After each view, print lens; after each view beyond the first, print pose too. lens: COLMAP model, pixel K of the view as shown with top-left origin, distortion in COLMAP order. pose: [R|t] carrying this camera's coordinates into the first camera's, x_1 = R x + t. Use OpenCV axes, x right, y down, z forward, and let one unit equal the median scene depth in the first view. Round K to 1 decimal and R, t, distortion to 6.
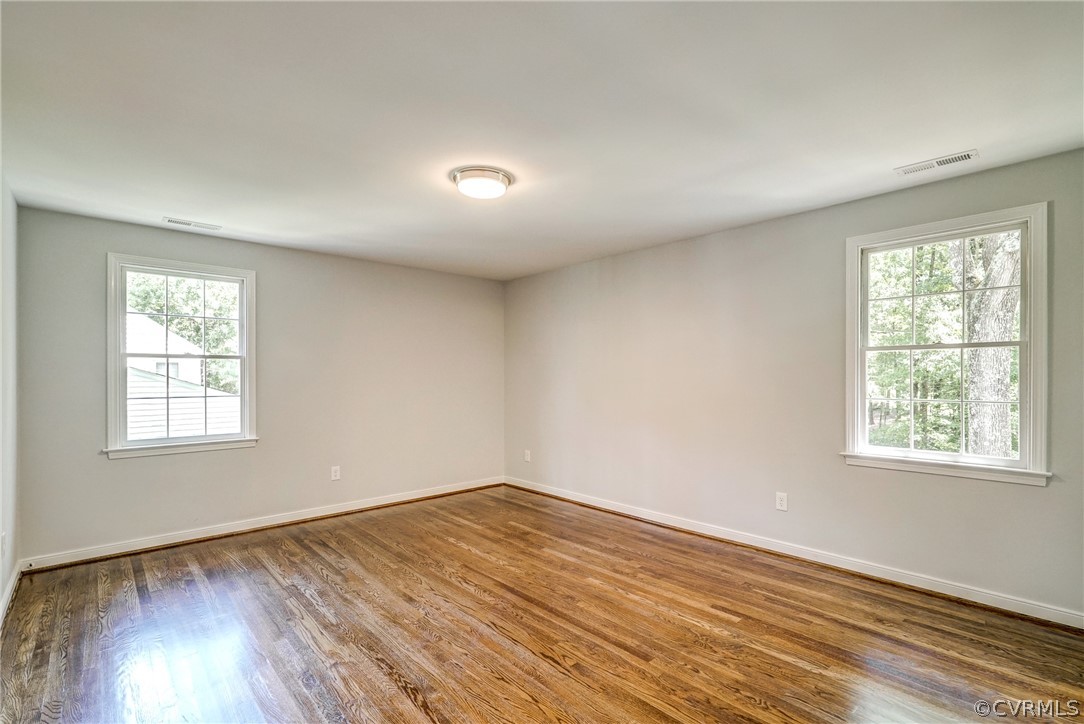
lens RADIAL K [[504.0, 0, 542.0], [0, 504.0, 362.0], [0, 0, 1]] dist [0.000255, 0.000285]
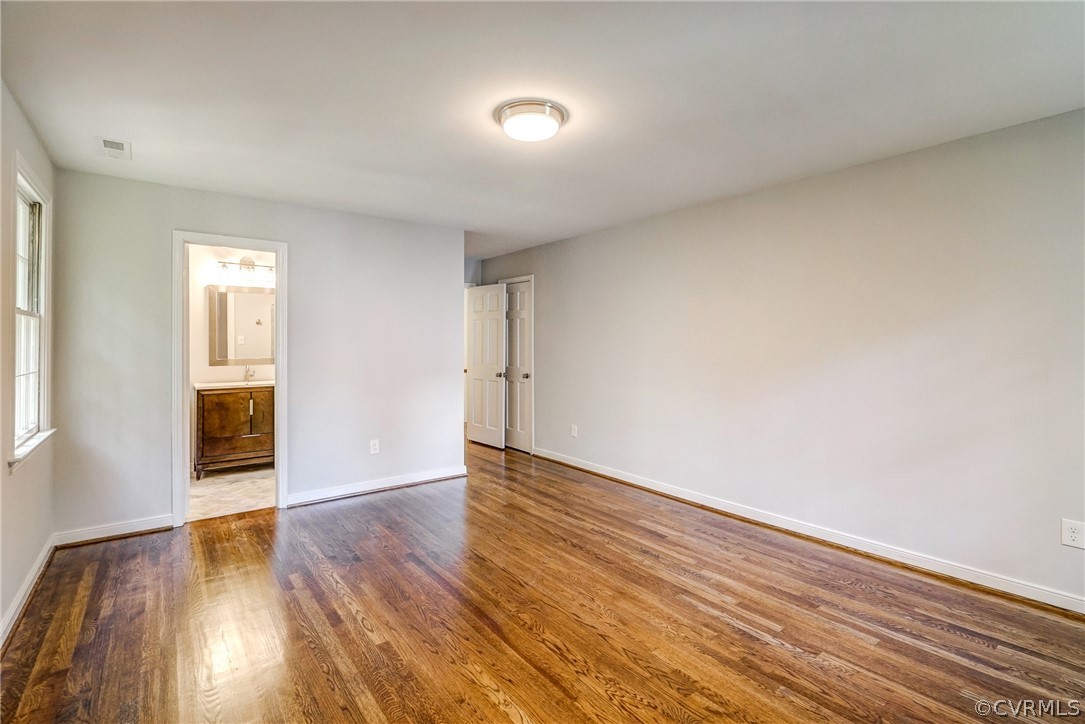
lens RADIAL K [[504.5, 0, 542.5], [0, 504.5, 362.0], [0, 0, 1]] dist [0.000255, 0.000285]
pose [[-0.996859, 0.002956, 0.079148, -0.208267], [0.003454, 0.999975, 0.006155, 0.053654], [-0.079128, 0.006409, -0.996844, 1.898385]]
